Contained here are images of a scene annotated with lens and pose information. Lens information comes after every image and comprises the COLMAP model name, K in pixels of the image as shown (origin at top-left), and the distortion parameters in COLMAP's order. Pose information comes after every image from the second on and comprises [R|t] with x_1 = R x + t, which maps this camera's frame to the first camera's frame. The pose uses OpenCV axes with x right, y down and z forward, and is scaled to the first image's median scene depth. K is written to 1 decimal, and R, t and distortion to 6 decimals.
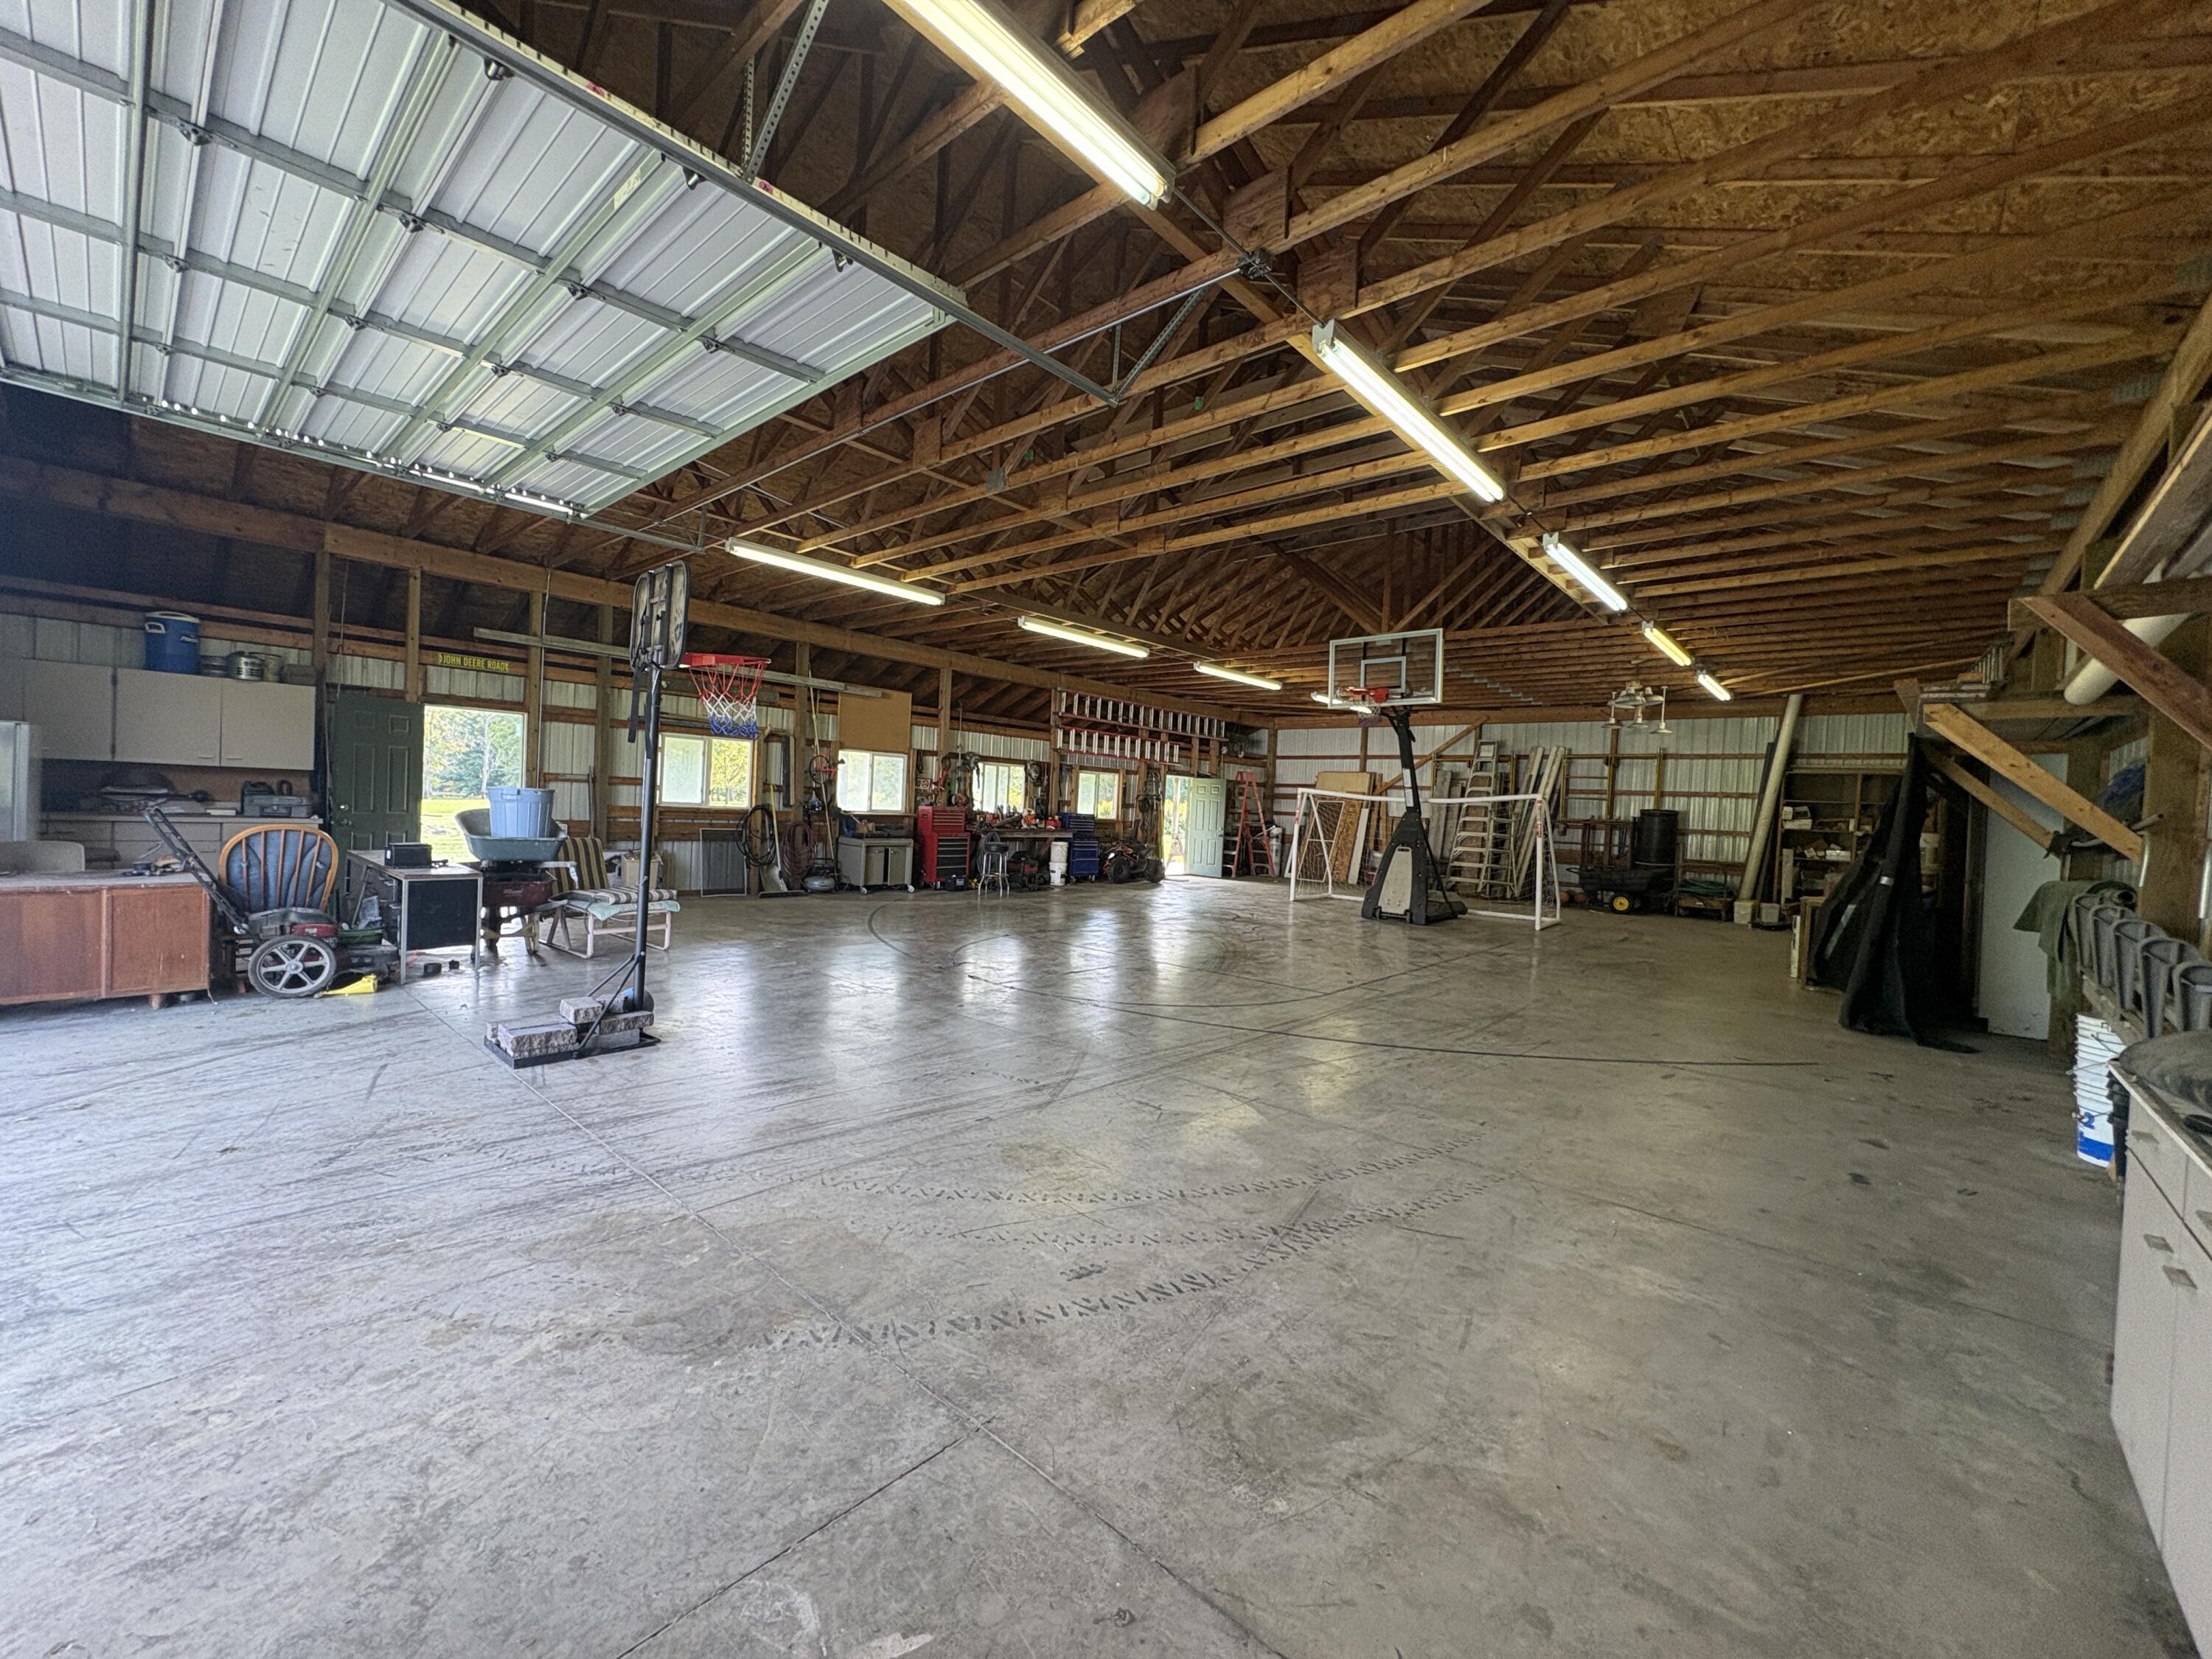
lens RADIAL K [[882.5, 0, 1105.6], [0, 882.5, 831.3], [0, 0, 1]] dist [0.000060, 0.000603]
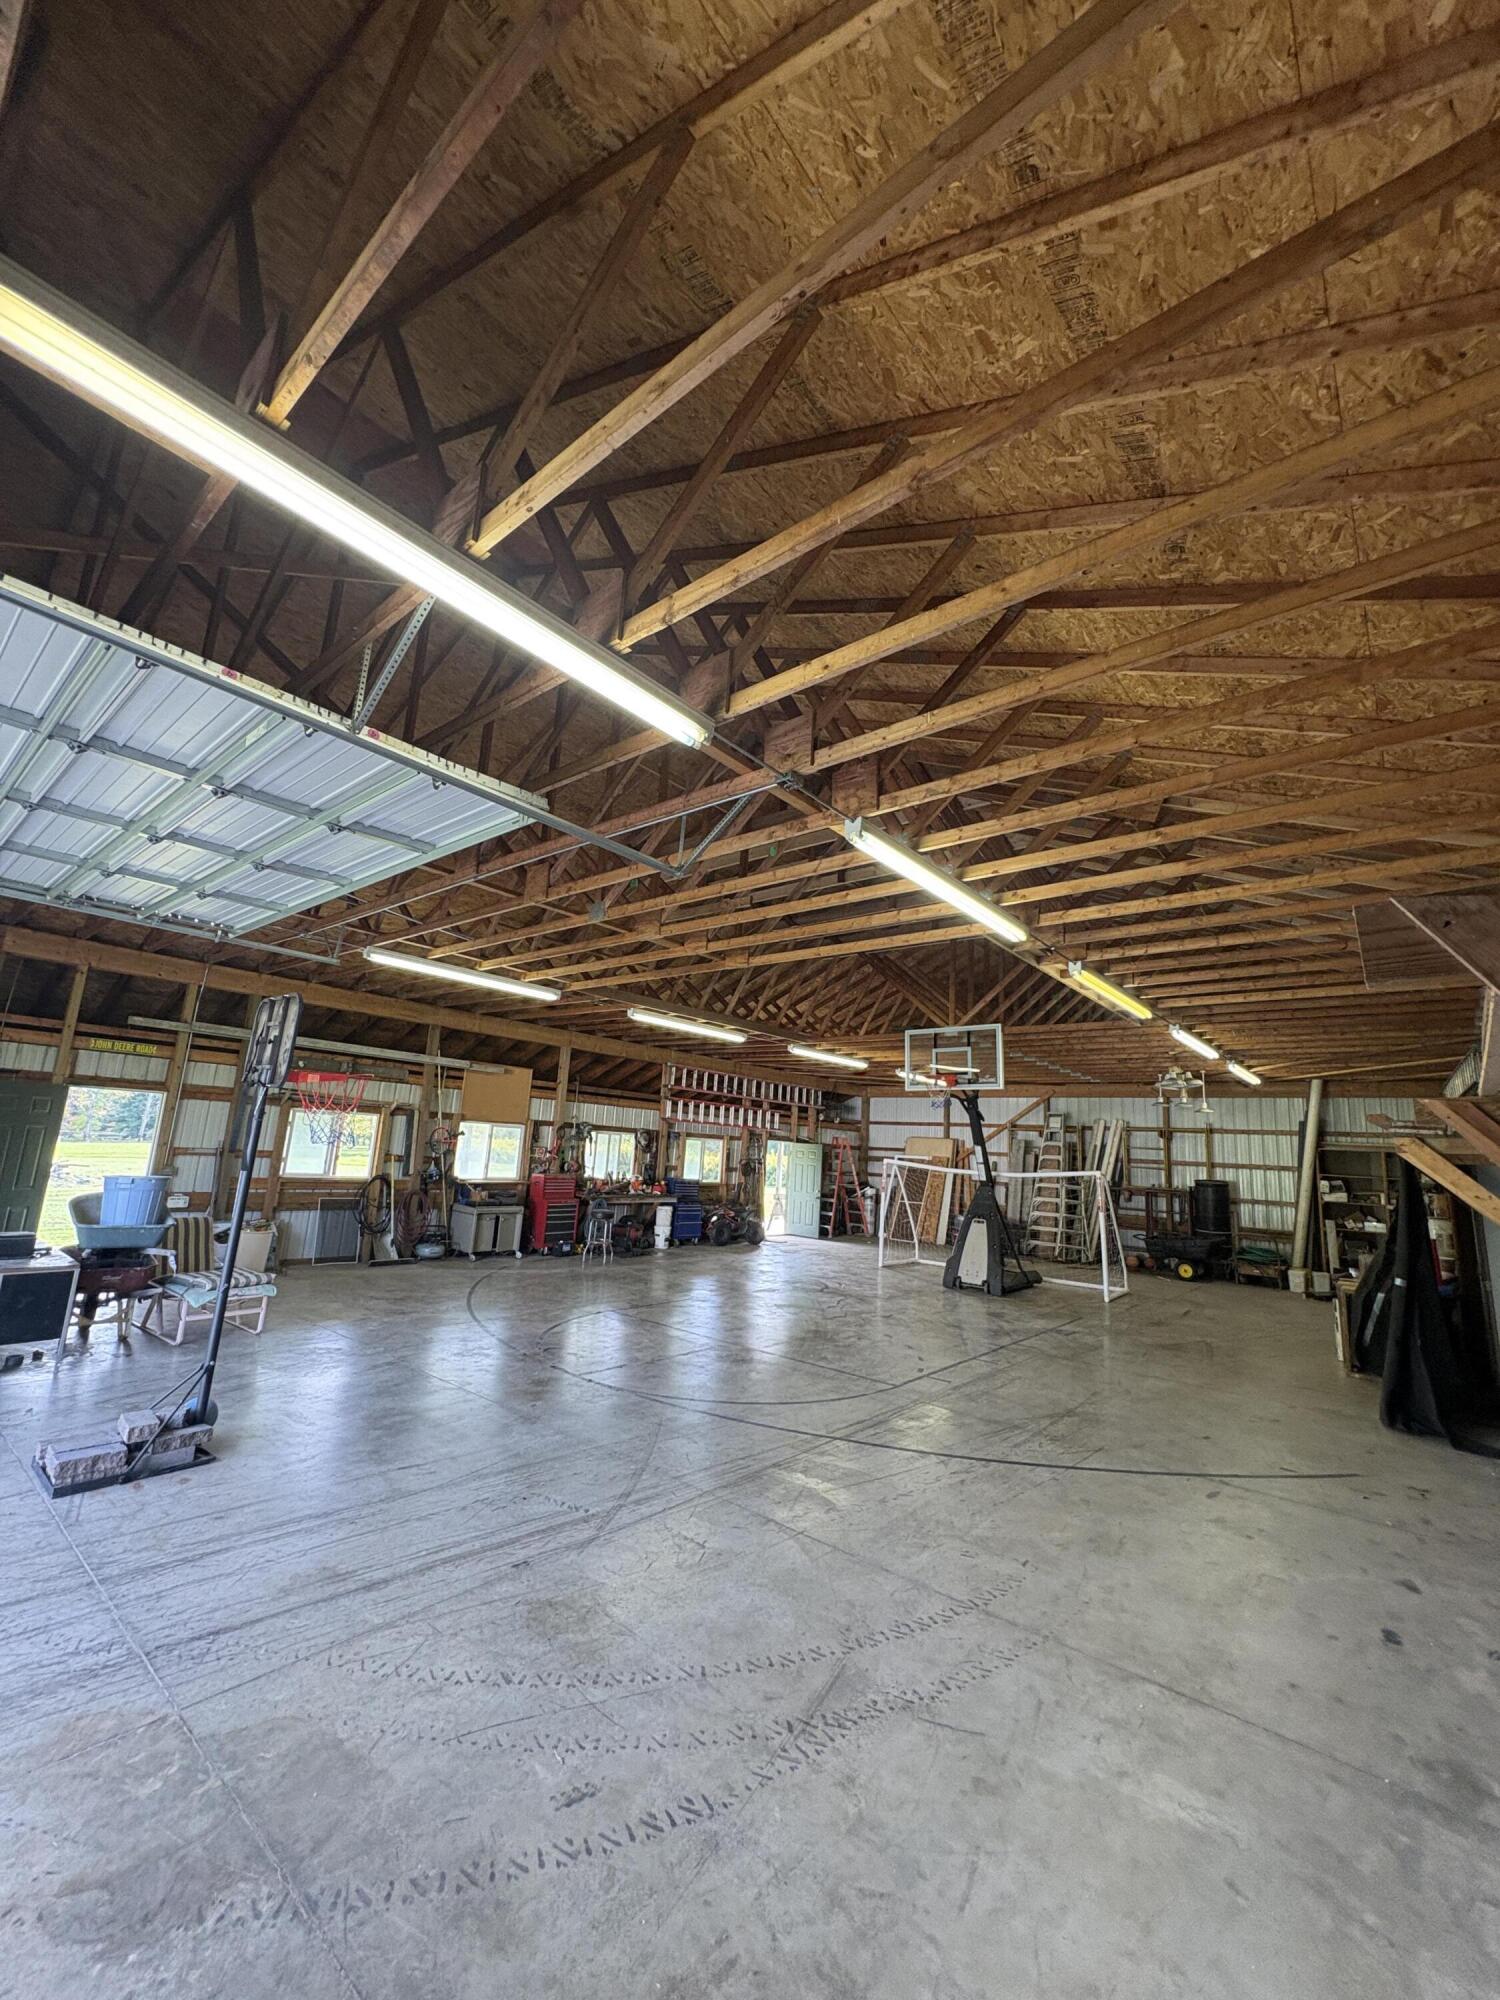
lens RADIAL K [[798.0, 0, 751.3], [0, 798.0, 1000.7], [0, 0, 1]] dist [0.000060, 0.000603]
pose [[0.999492, 0.015861, 0.027641, 0.027536], [-0.009631, 0.977124, -0.212452, -0.033121], [-0.030378, 0.212078, 0.976780, -0.004271]]
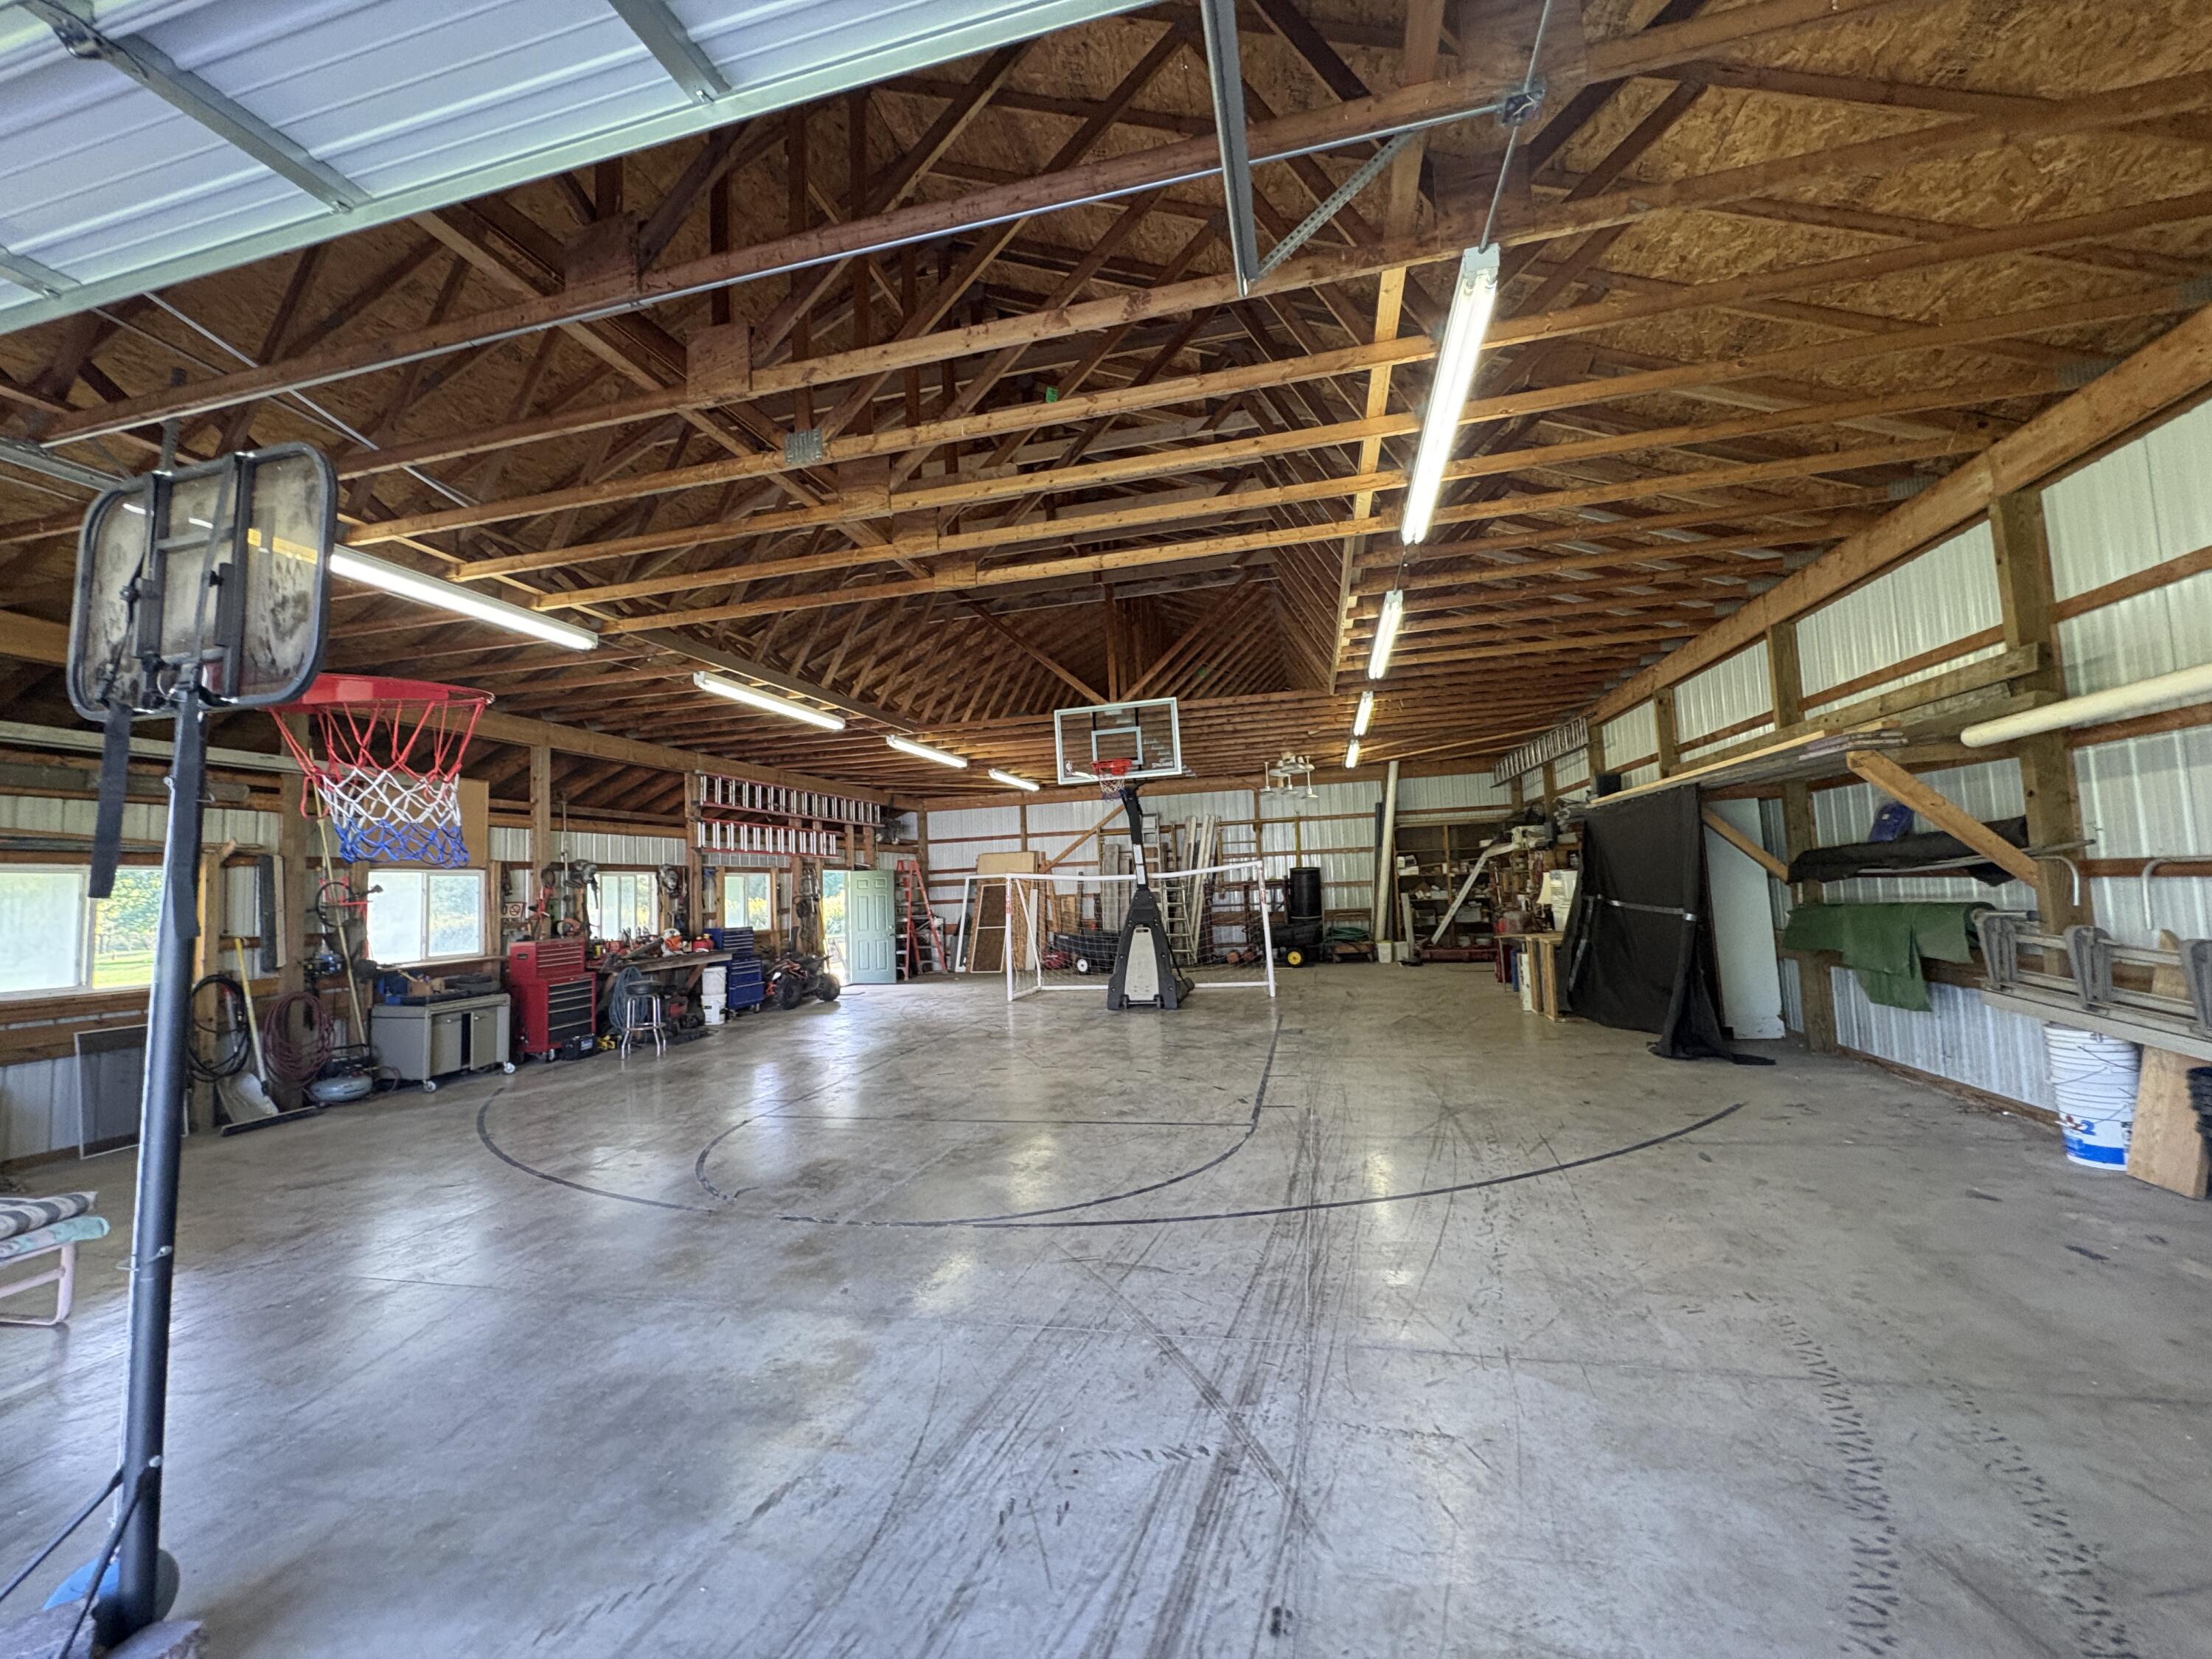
lens RADIAL K [[880.0, 0, 1104.8], [0, 880.0, 832.5], [0, 0, 1]] dist [-0.000091, 0.000363]
pose [[0.878349, -0.056359, 0.474685, -0.135945], [0.099577, 0.992813, -0.066380, -0.024537], [-0.467533, 0.105572, 0.877649, 0.186633]]
